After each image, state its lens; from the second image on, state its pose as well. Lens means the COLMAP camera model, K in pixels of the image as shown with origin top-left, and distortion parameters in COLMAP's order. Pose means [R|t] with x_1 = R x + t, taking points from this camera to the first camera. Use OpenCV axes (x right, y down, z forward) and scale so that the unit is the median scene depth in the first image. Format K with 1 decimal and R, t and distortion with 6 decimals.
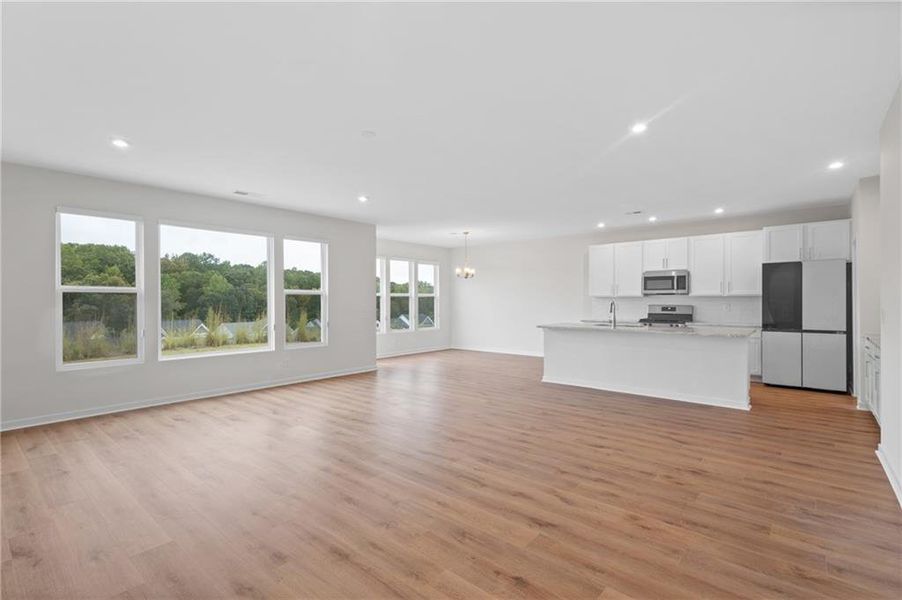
lens RADIAL K [[415.6, 0, 443.7], [0, 415.6, 298.6], [0, 0, 1]] dist [0.011826, -0.000328]
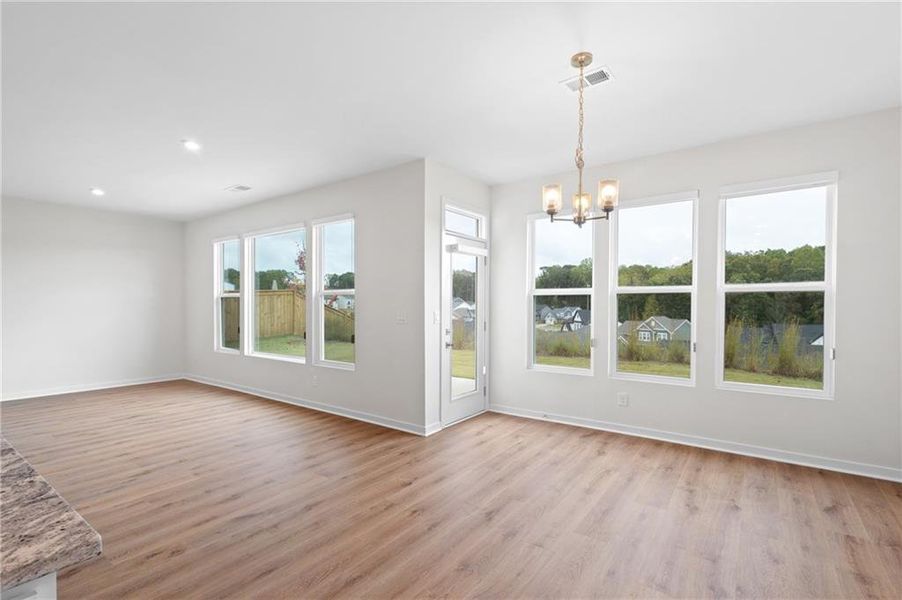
lens RADIAL K [[415.6, 0, 443.9], [0, 415.6, 305.4], [0, 0, 1]] dist [0.011826, -0.000328]
pose [[0.073236, 0.018387, -0.997145, 0.362818], [-0.000828, 0.999831, 0.018375, -0.002869], [0.997314, -0.000520, 0.073239, 1.013933]]
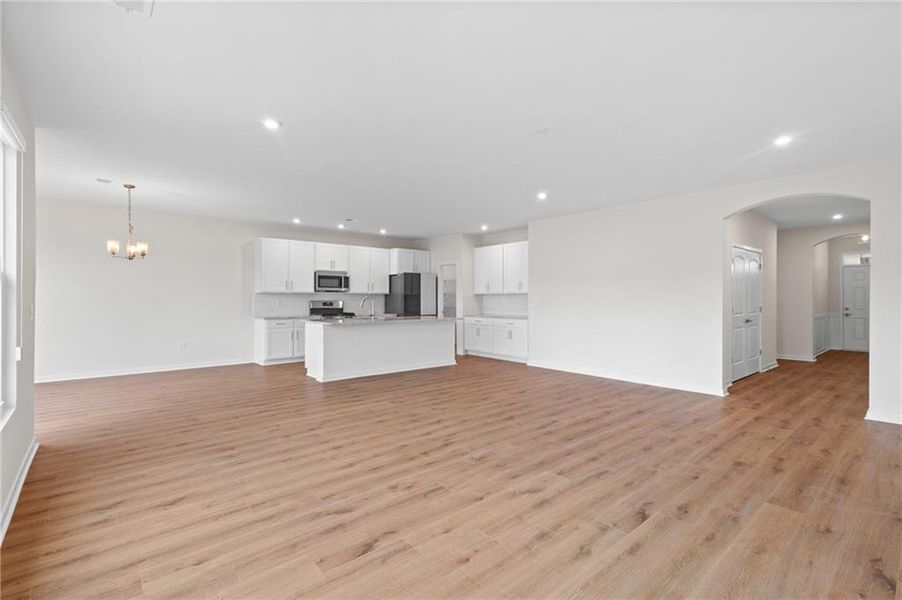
lens RADIAL K [[415.6, 0, 453.2], [0, 415.6, 299.3], [0, 0, 1]] dist [0.011826, -0.000328]
pose [[0.145451, -0.002470, 0.989362, -0.564229], [-0.005227, 0.999981, 0.003264, 0.005692], [-0.989352, -0.005646, 0.145435, 0.497900]]
